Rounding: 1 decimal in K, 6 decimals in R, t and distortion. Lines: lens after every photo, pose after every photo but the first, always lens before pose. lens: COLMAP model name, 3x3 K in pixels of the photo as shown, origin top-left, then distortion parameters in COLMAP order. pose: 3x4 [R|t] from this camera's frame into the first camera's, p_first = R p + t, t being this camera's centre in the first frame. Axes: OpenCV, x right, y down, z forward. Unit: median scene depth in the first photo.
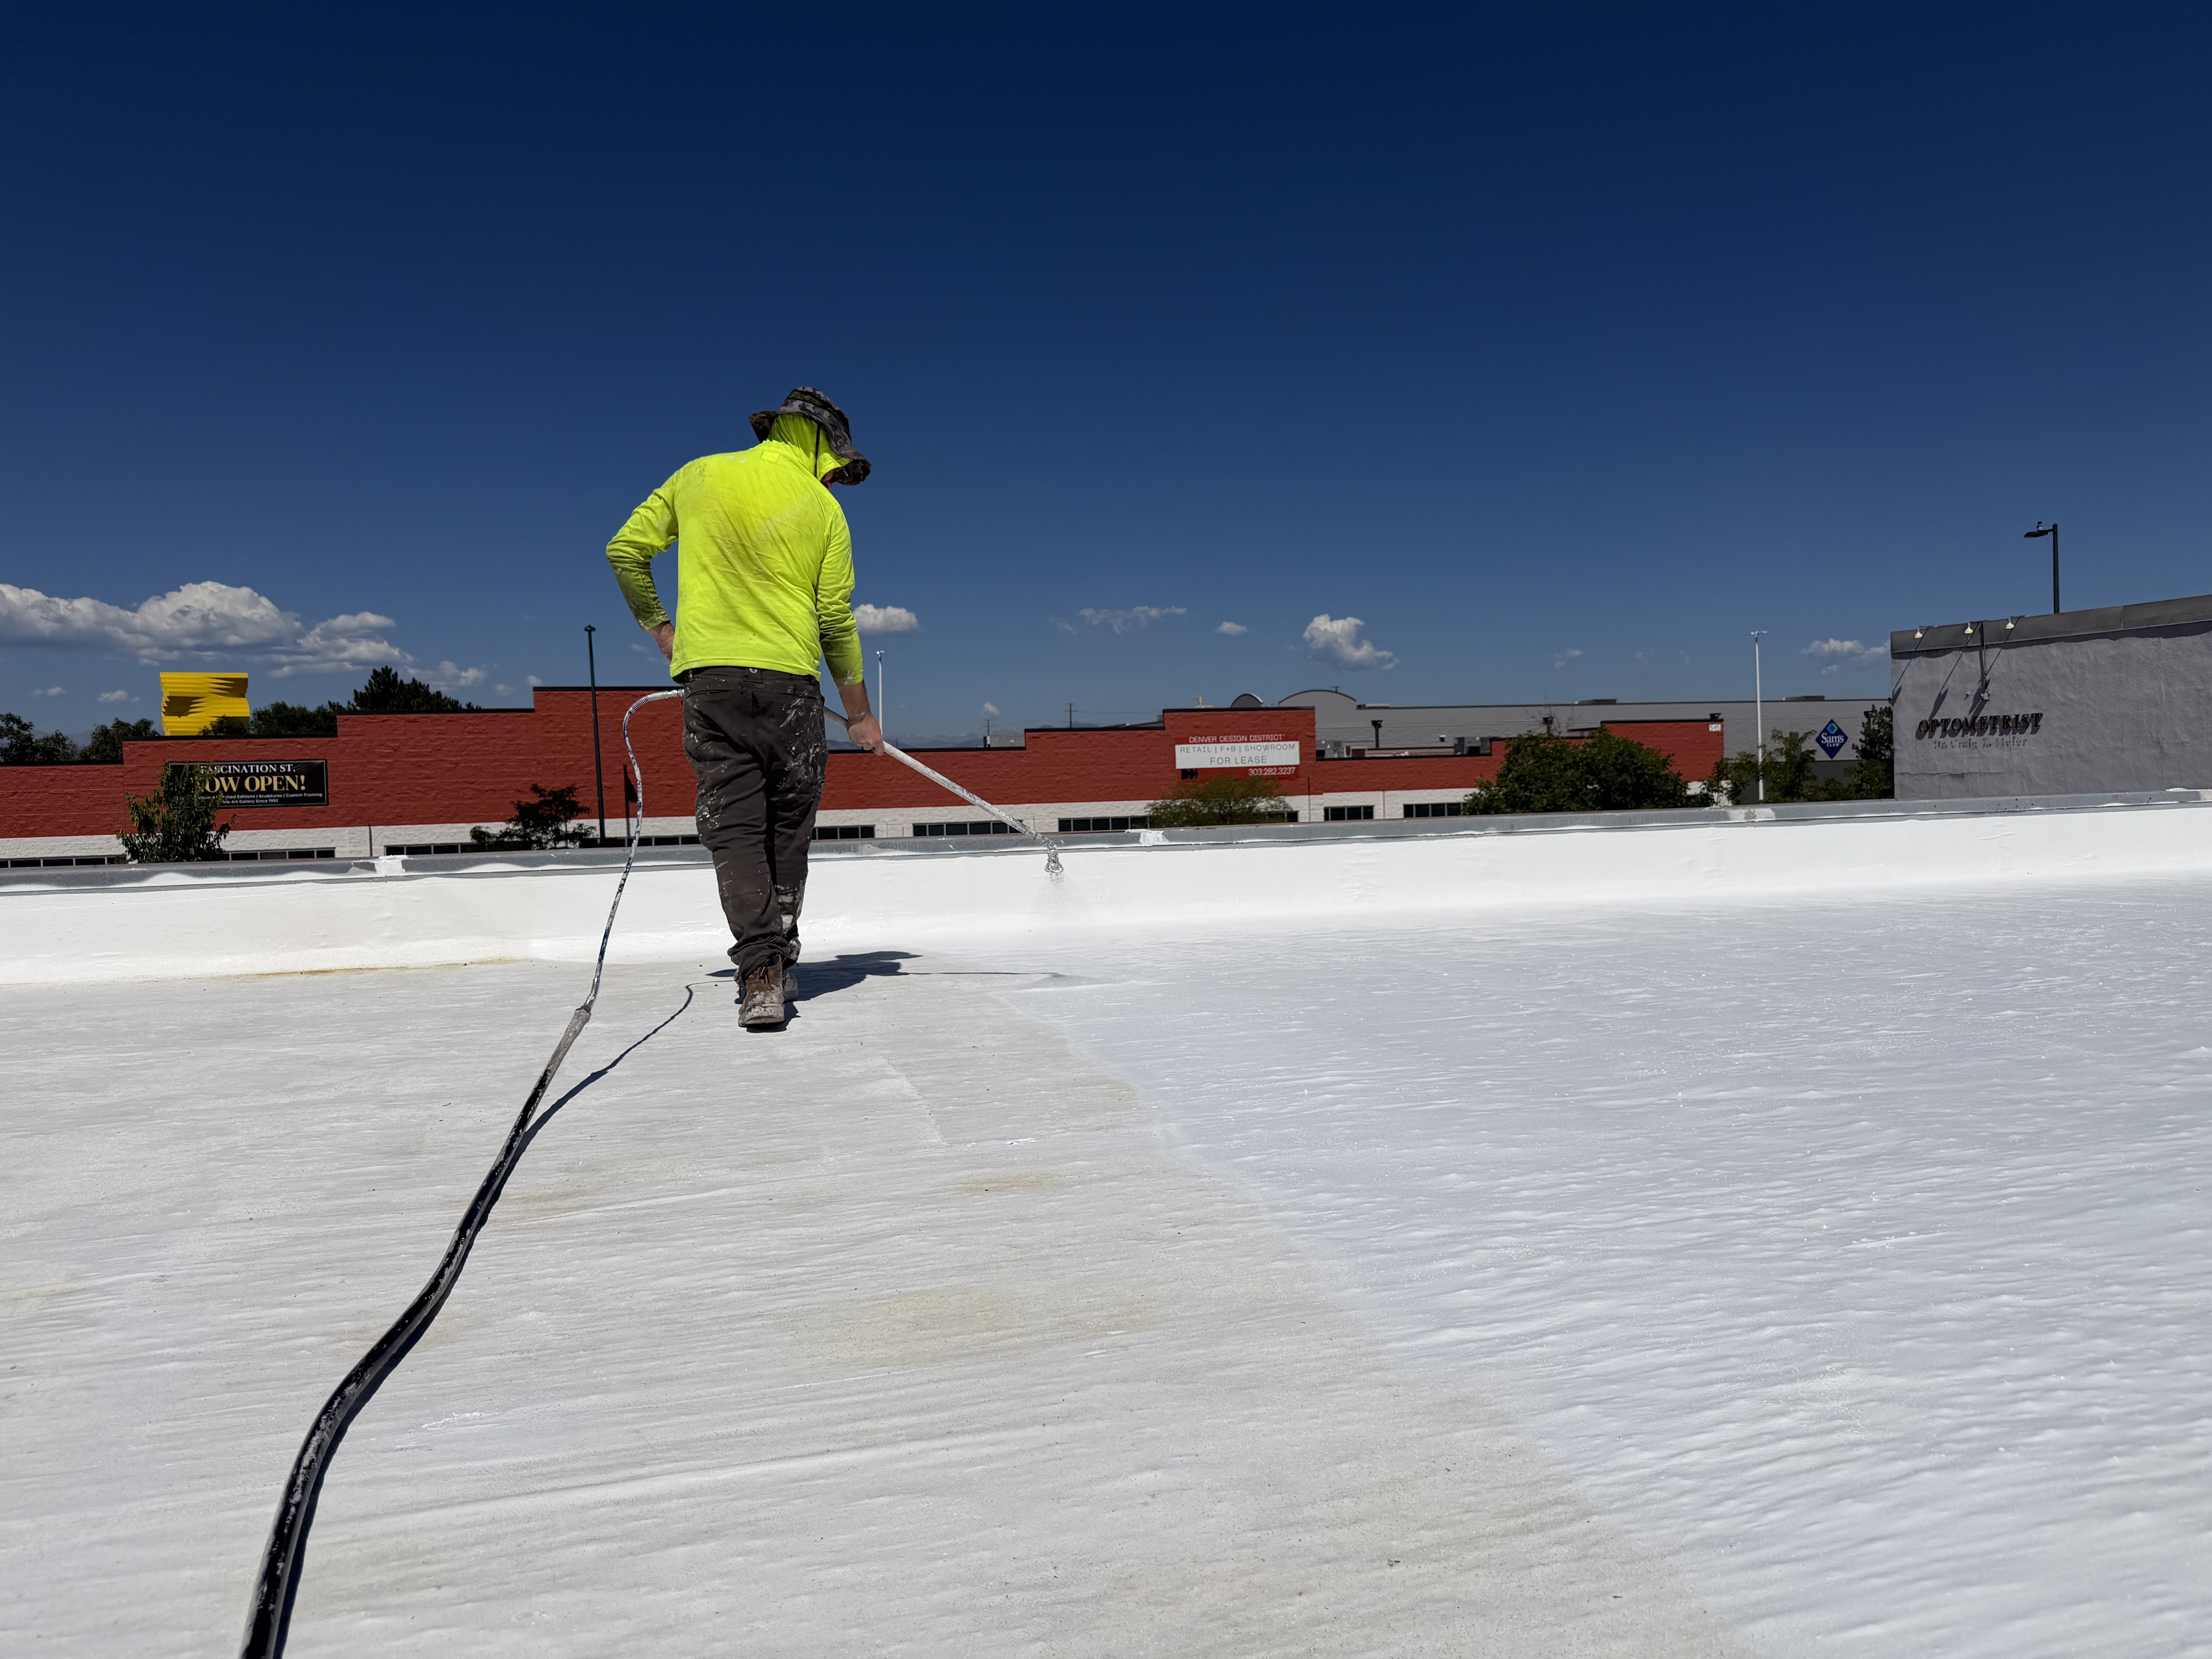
lens RADIAL K [[1573.0, 0, 1106.0], [0, 1573.0, 829.5], [0, 0, 1]] dist [-0.003821, 0.001895]
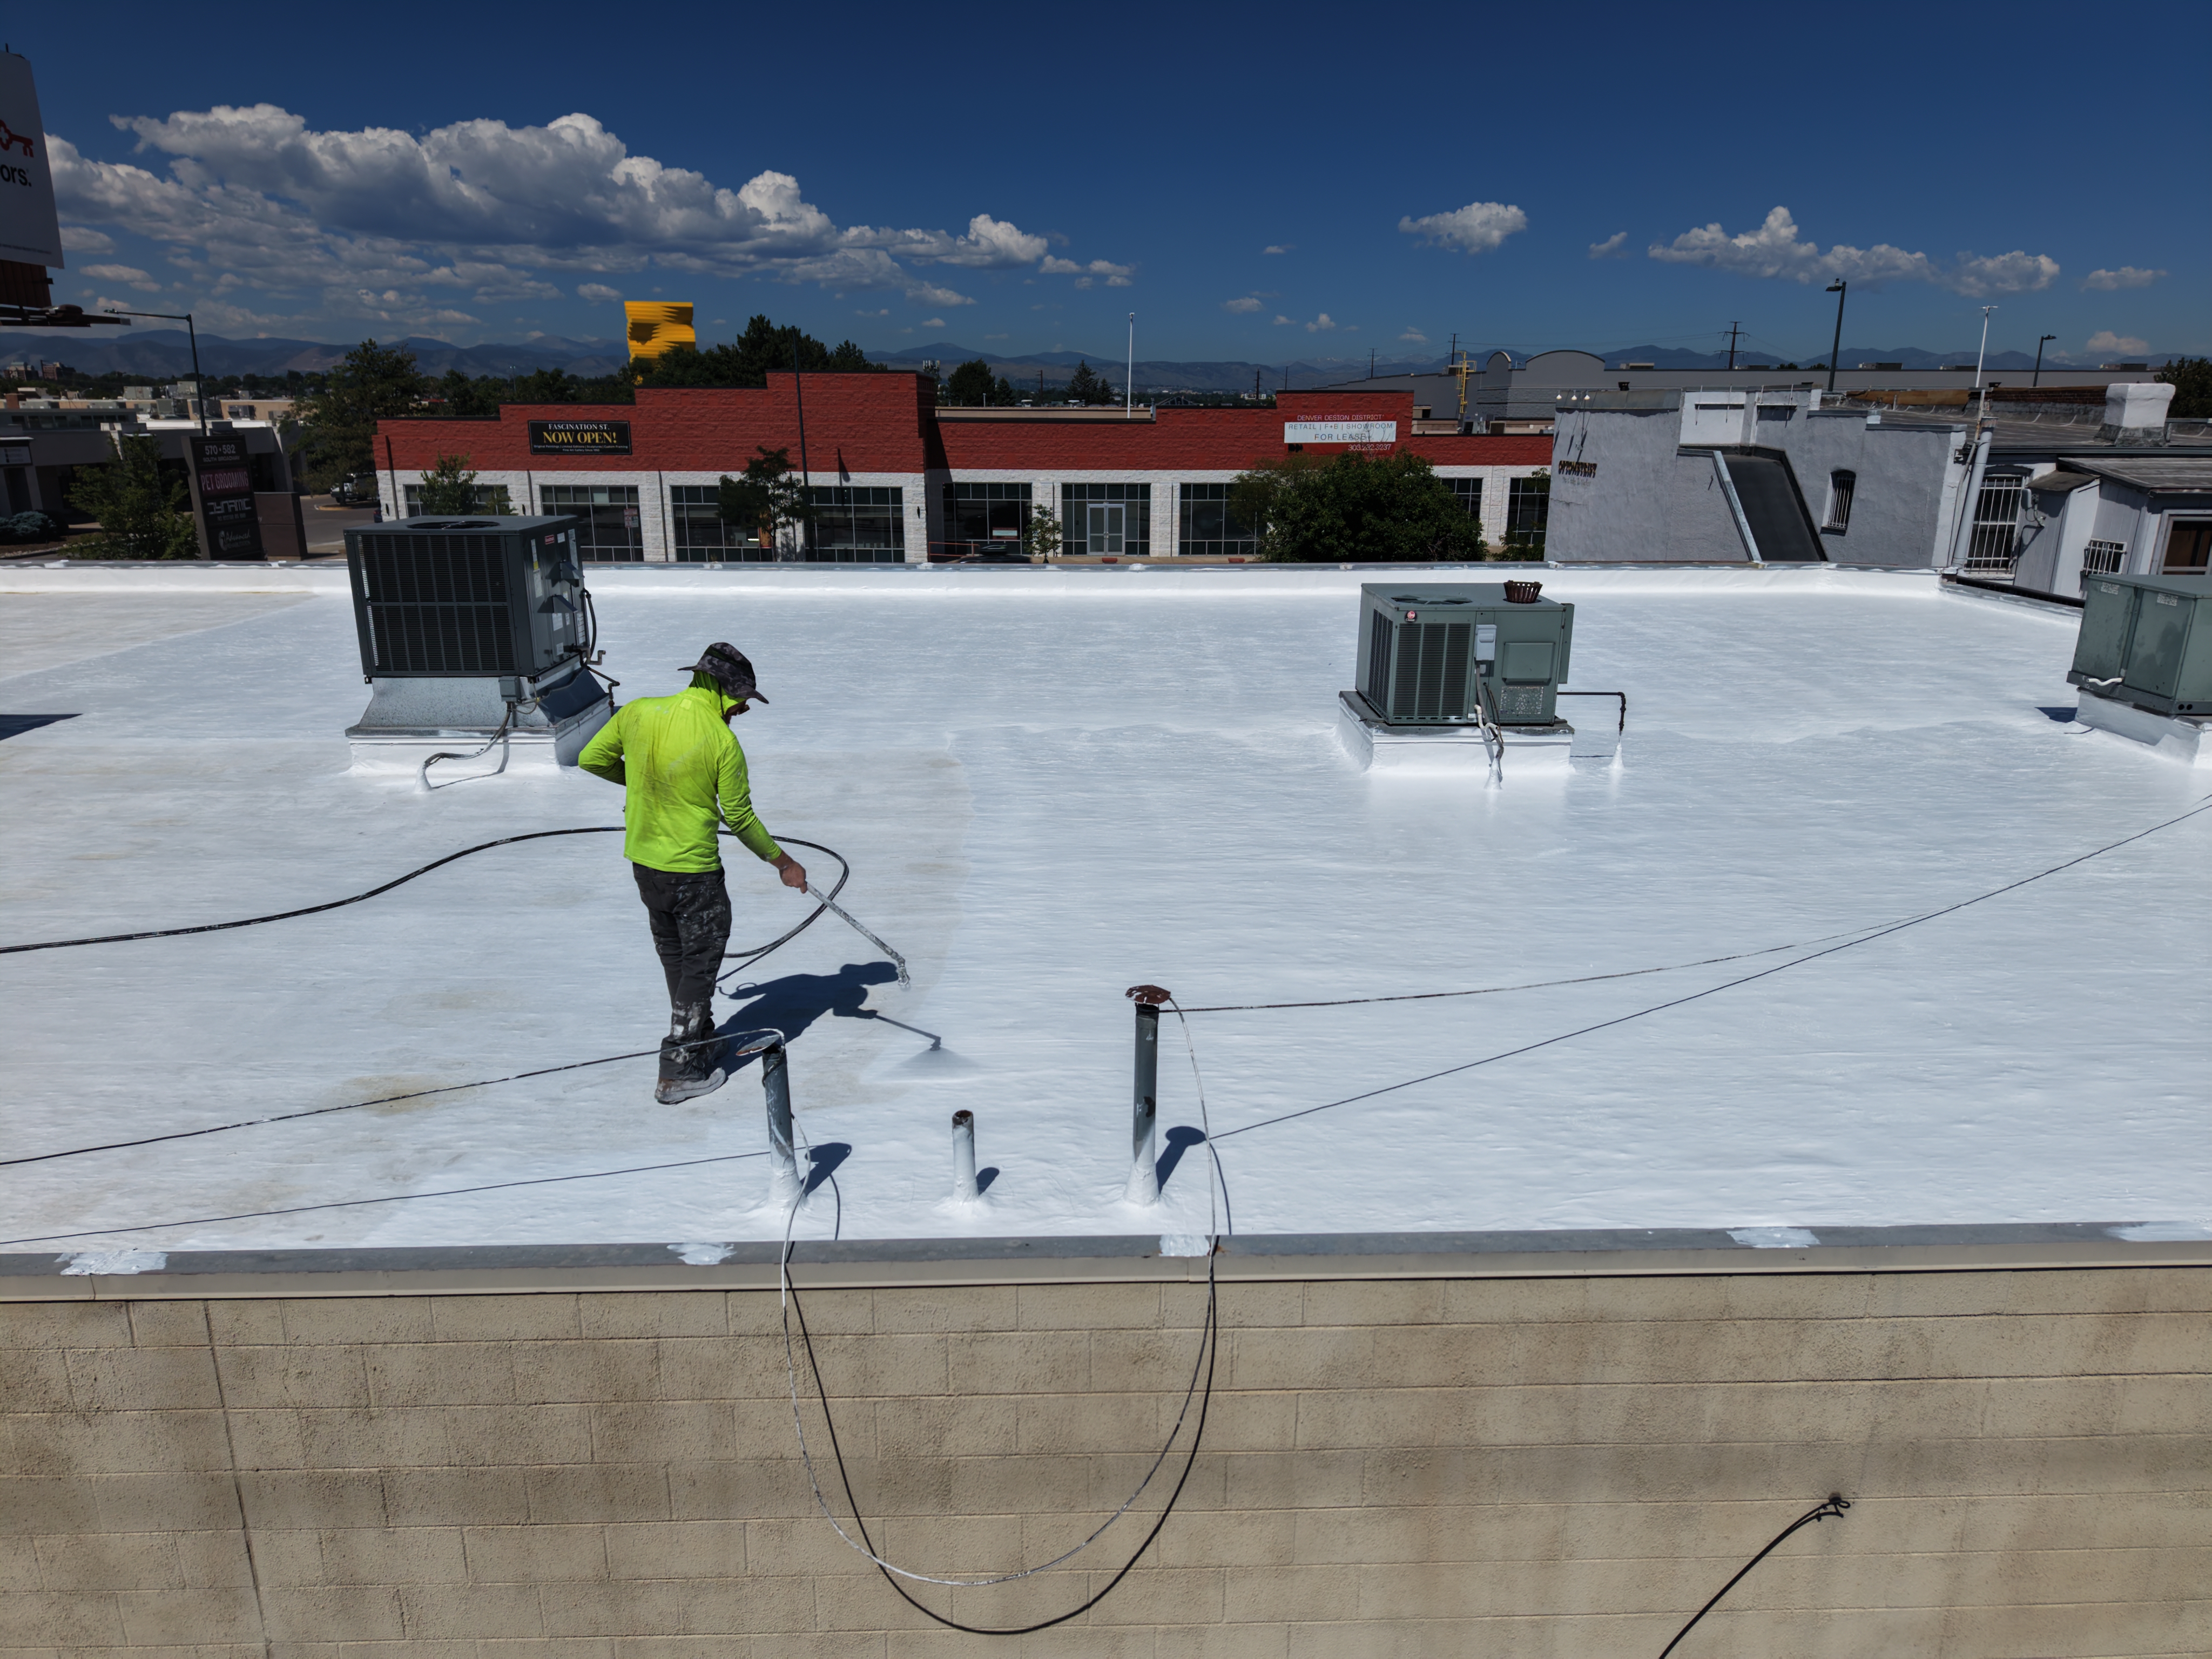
lens RADIAL K [[1529.5, 0, 1106.0], [0, 1529.5, 829.5], [0, 0, 1]] dist [0.019202, -0.000150]
pose [[0.961038, 0.102759, -0.256606, 0.524474], [-0.038295, 0.968875, 0.244571, -0.070833], [0.273751, -0.225215, 0.935061, -0.448296]]
